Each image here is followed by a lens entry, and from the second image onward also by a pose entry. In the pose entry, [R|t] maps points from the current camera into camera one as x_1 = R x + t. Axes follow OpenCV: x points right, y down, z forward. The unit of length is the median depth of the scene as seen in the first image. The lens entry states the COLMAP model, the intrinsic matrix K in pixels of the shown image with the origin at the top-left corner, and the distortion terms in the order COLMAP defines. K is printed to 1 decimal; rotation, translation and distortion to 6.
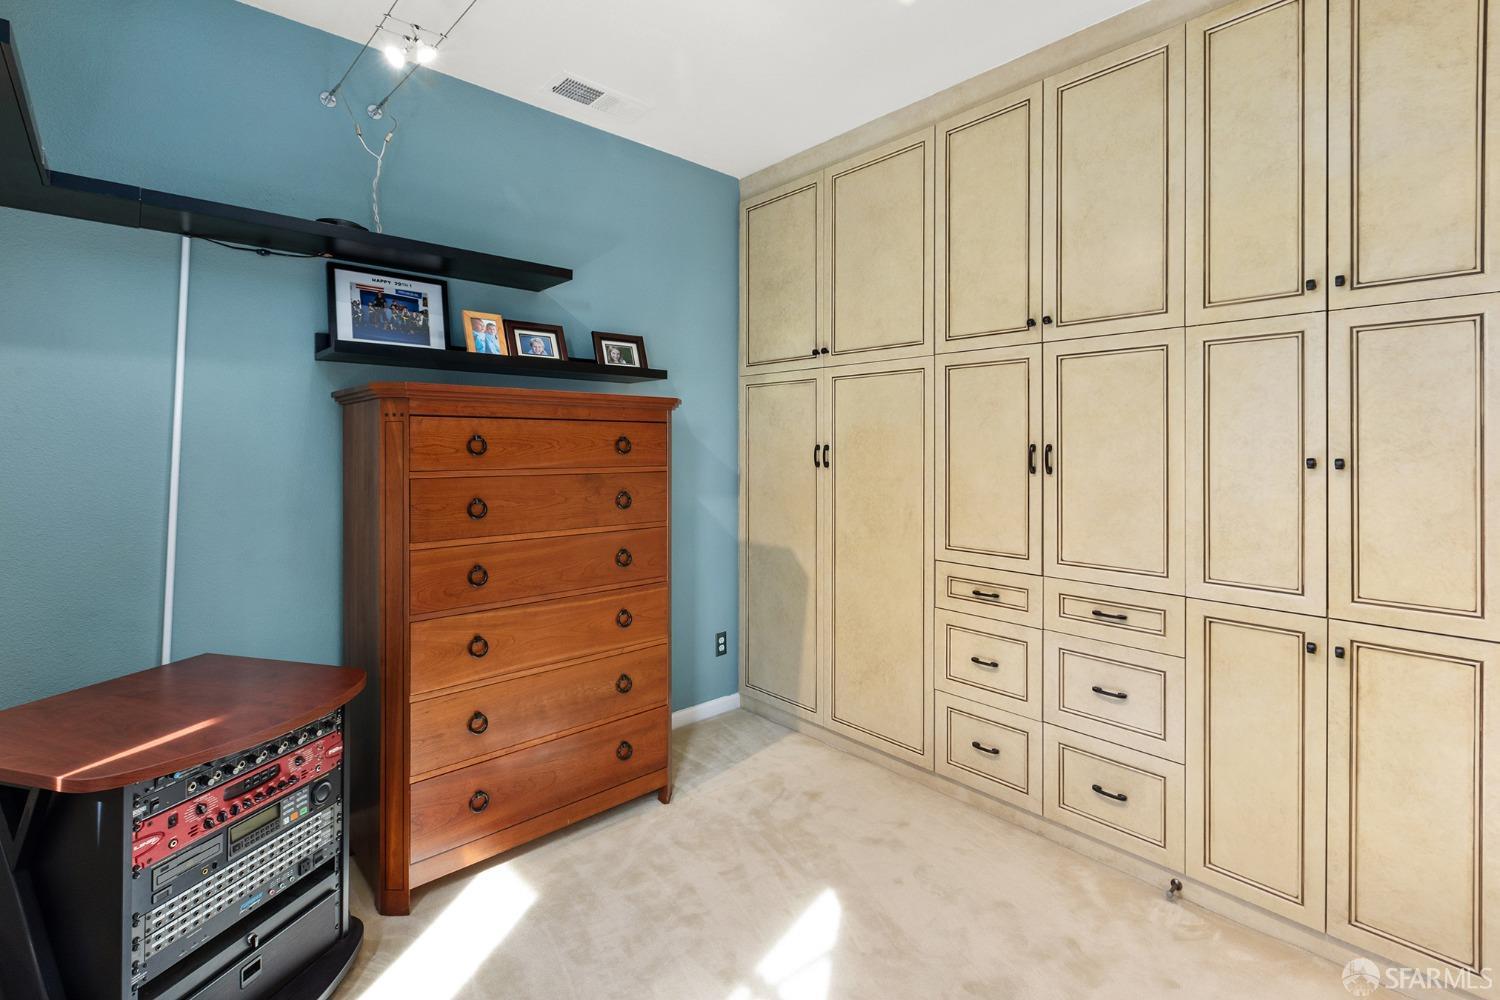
lens RADIAL K [[688.7, 0, 750.5], [0, 688.7, 441.4], [0, 0, 1]] dist [0.001214, 0.000162]
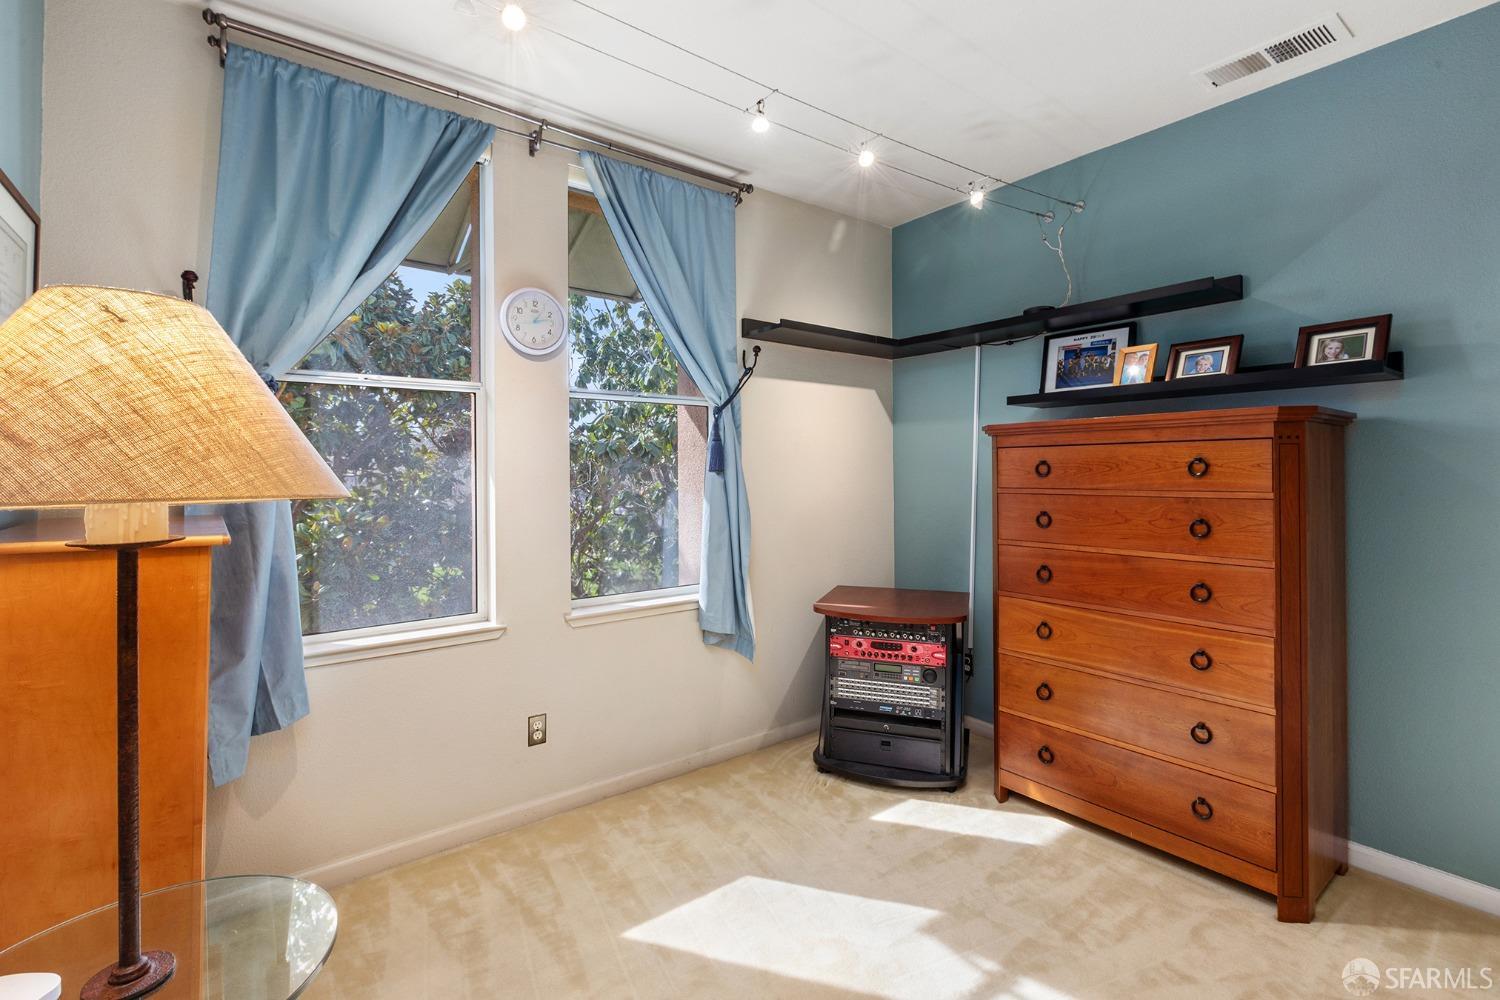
lens RADIAL K [[676.2, 0, 750.5], [0, 676.2, 475.1], [0, 0, 1]] dist [-0.000541, -0.000219]
pose [[-0.080615, 0.002753, -0.996742, 0.758253], [0.011158, 0.999936, 0.001859, 0.007758], [0.996683, -0.010972, -0.080641, 0.502983]]
